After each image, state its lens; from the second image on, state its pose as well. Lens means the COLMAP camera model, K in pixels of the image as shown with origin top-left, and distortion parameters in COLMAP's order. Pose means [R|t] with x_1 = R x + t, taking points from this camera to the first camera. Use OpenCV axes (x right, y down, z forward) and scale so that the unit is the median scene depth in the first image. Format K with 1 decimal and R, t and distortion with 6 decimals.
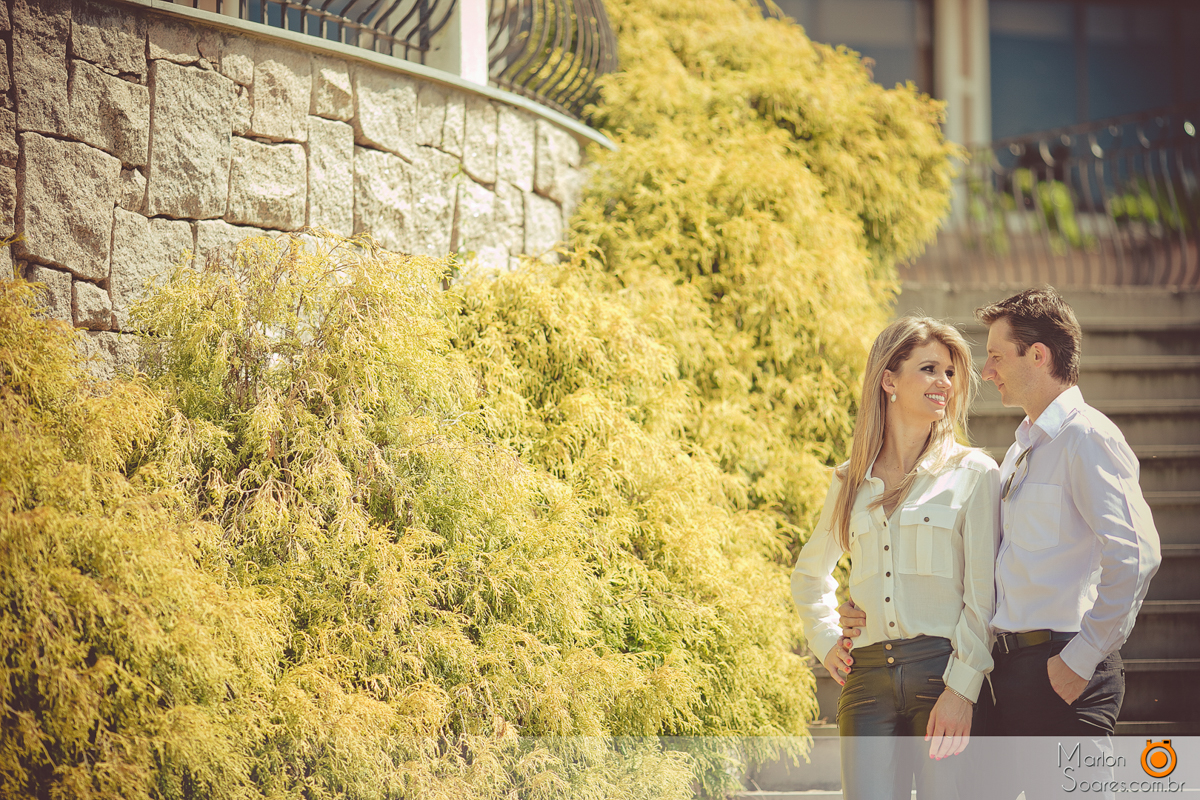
lens RADIAL K [[4567.8, 0, 599.6], [0, 4567.8, 284.3], [0, 0, 1]] dist [0.130998, -0.239386]
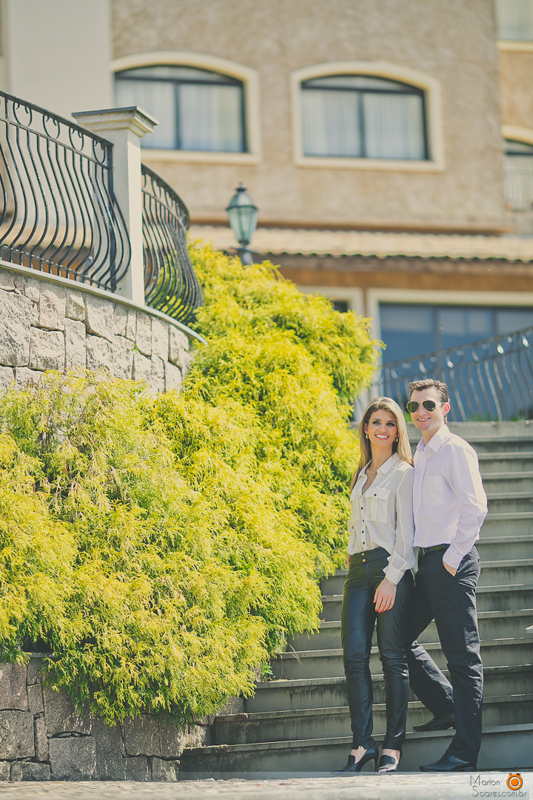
lens RADIAL K [[3045.2, 0, 266.5], [0, 3045.2, 400.0], [0, 0, 1]] dist [0.130998, -0.239386]
pose [[0.998426, -0.027998, 0.048587, -0.037728], [0.030047, 0.998667, -0.041962, 0.054667], [-0.047348, 0.043356, 0.997937, -0.328476]]
